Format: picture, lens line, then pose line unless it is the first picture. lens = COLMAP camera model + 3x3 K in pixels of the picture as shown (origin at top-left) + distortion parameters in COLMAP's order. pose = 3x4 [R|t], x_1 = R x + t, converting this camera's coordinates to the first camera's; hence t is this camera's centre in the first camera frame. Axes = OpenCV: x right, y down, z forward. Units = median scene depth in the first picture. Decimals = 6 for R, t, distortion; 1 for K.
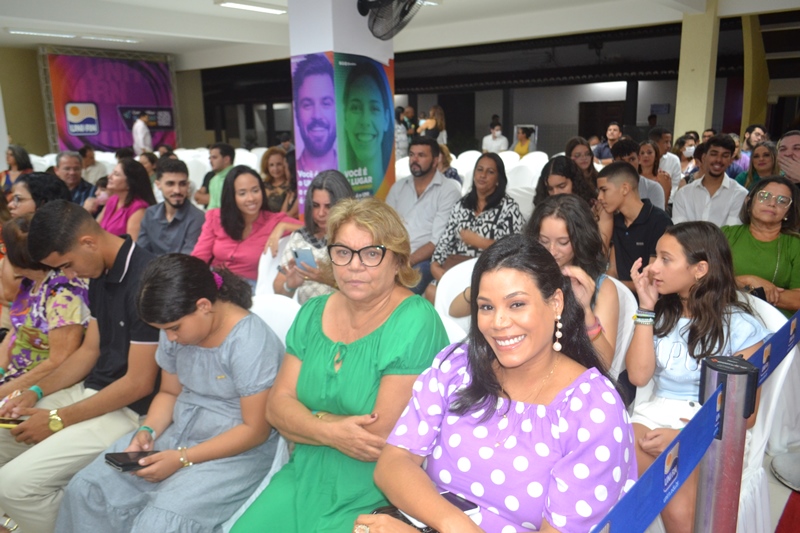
lens RADIAL K [[626.2, 0, 399.3], [0, 626.2, 266.8], [0, 0, 1]] dist [-0.045240, 0.007517]
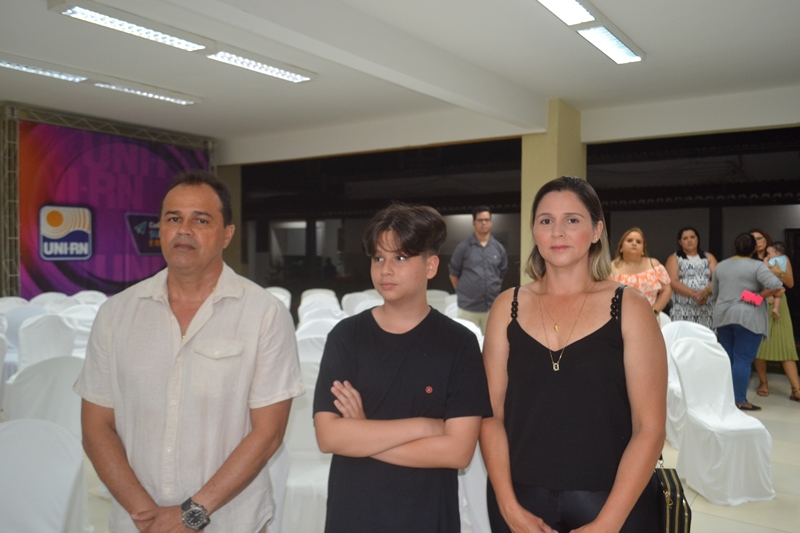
lens RADIAL K [[626.2, 0, 400.5], [0, 626.2, 268.0], [0, 0, 1]] dist [-0.045240, 0.007517]
pose [[0.995066, 0.018126, 0.097545, -0.250995], [0.000800, 0.981673, -0.190569, -0.093932], [-0.099211, 0.189707, 0.976815, 0.398126]]
